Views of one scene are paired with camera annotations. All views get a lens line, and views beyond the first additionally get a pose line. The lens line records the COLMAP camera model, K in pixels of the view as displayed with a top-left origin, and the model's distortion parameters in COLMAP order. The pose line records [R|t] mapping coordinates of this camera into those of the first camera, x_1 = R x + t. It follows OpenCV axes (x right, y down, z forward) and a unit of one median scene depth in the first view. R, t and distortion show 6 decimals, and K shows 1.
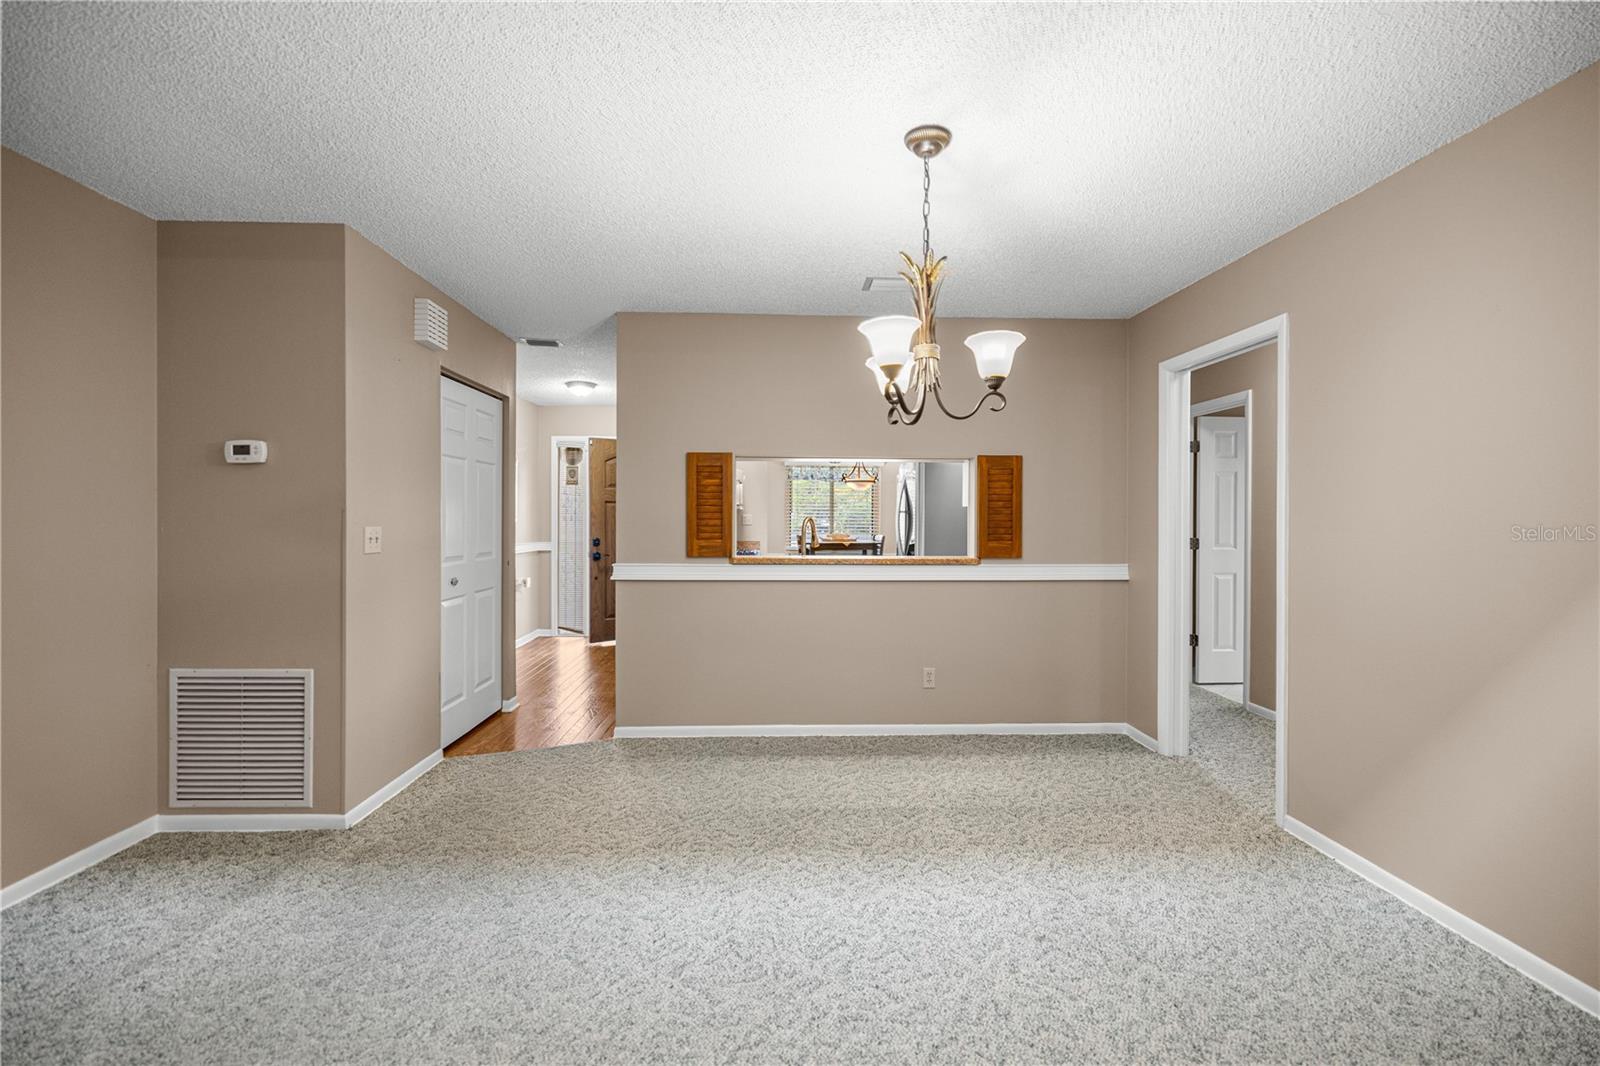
lens RADIAL K [[667.4, 0, 794.8], [0, 667.4, 516.4], [0, 0, 1]] dist [-0.003211, -0.000242]
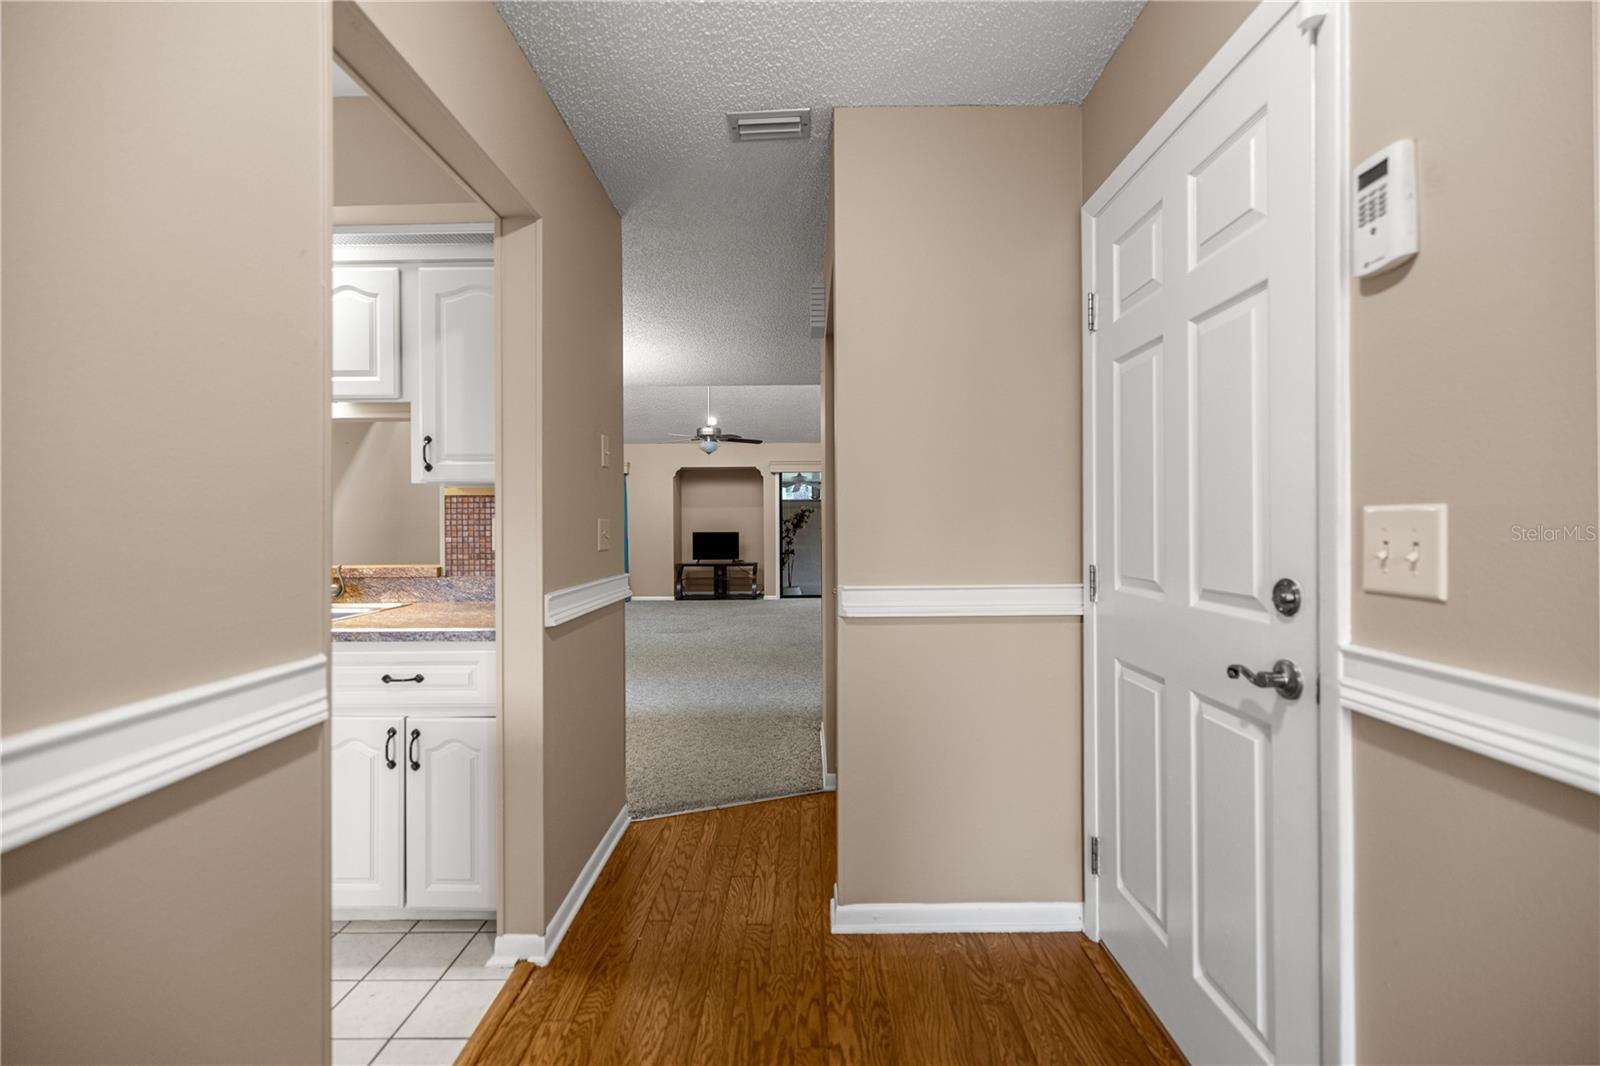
lens RADIAL K [[666.3, 0, 800.0], [0, 666.3, 533.0], [0, 0, 1]] dist [-0.000440, -0.000004]
pose [[-0.998780, 0.001923, 0.049350, -0.679953], [0.002471, 0.999936, 0.011045, 0.027244], [-0.049325, 0.011154, -0.998720, 2.357493]]
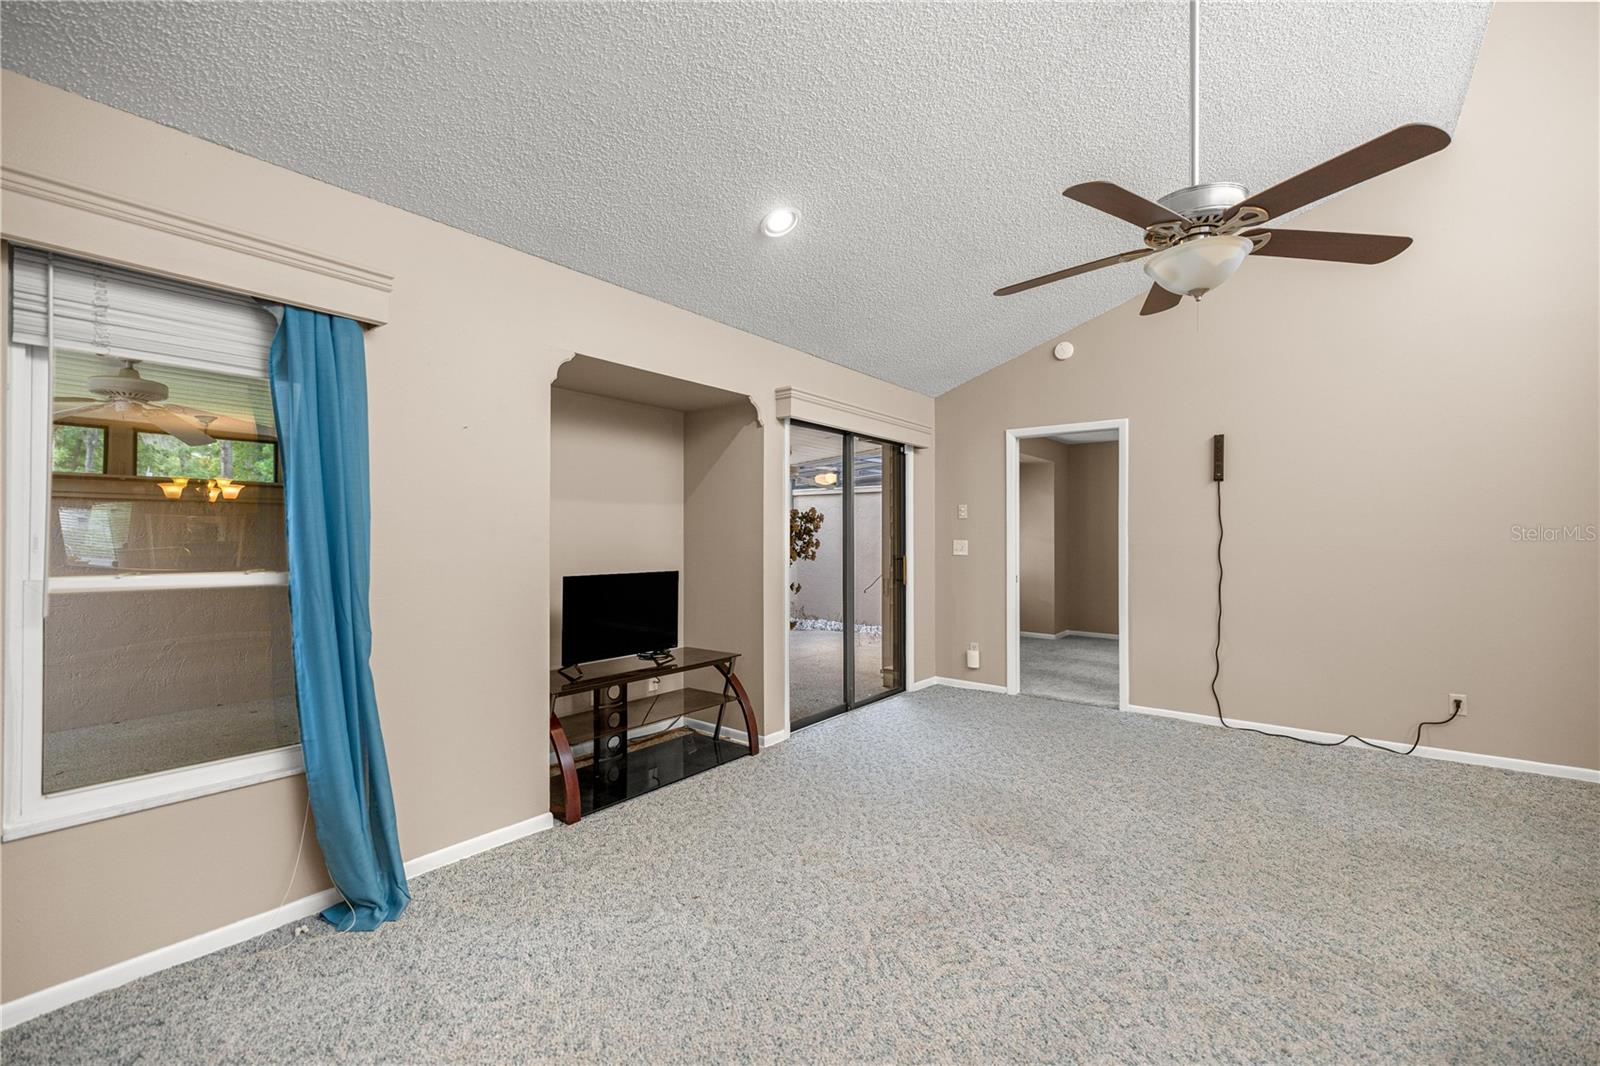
lens RADIAL K [[667.4, 0, 794.8], [0, 667.4, 516.4], [0, 0, 1]] dist [-0.003211, -0.000242]
pose [[-0.649000, -0.029285, -0.760225, 0.759052], [0.000884, 0.999229, -0.039247, 0.002086], [0.760788, -0.026144, -0.648474, -0.409388]]
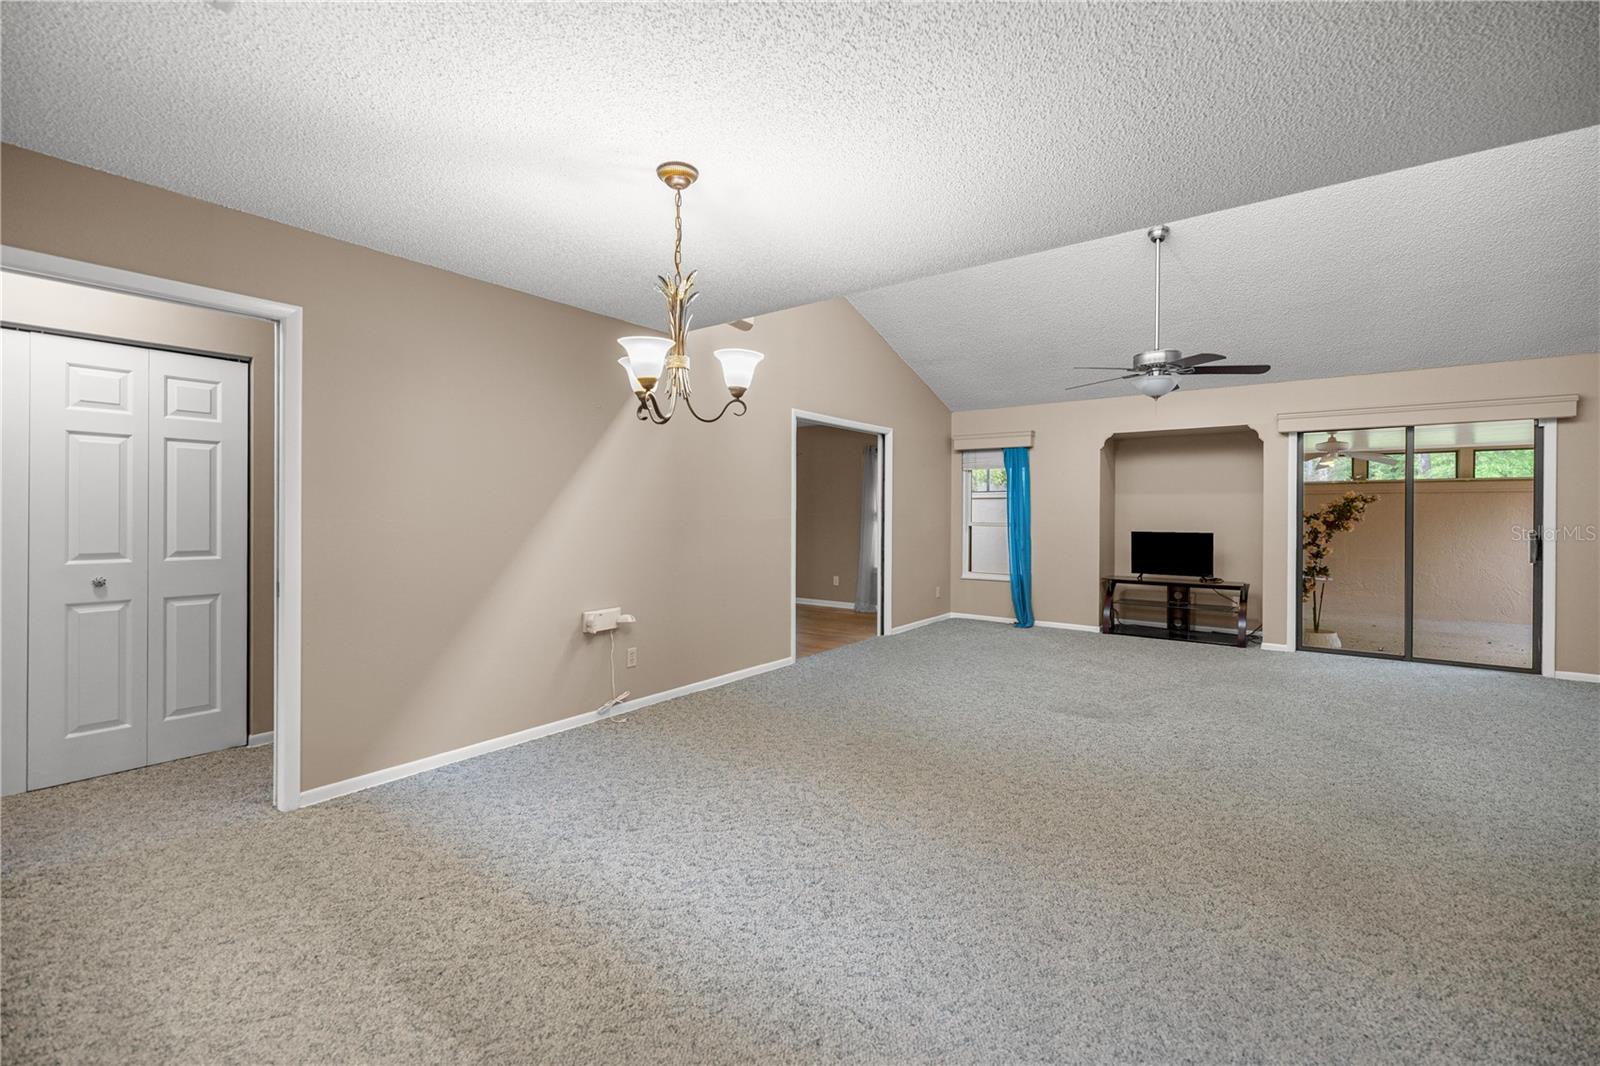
lens RADIAL K [[667.4, 0, 794.8], [0, 667.4, 516.4], [0, 0, 1]] dist [-0.003211, -0.000242]
pose [[-0.766359, -0.010500, 0.642327, -0.518516], [-0.009654, 0.999942, 0.004828, 0.005335], [-0.642340, -0.002501, -0.766416, 1.315891]]
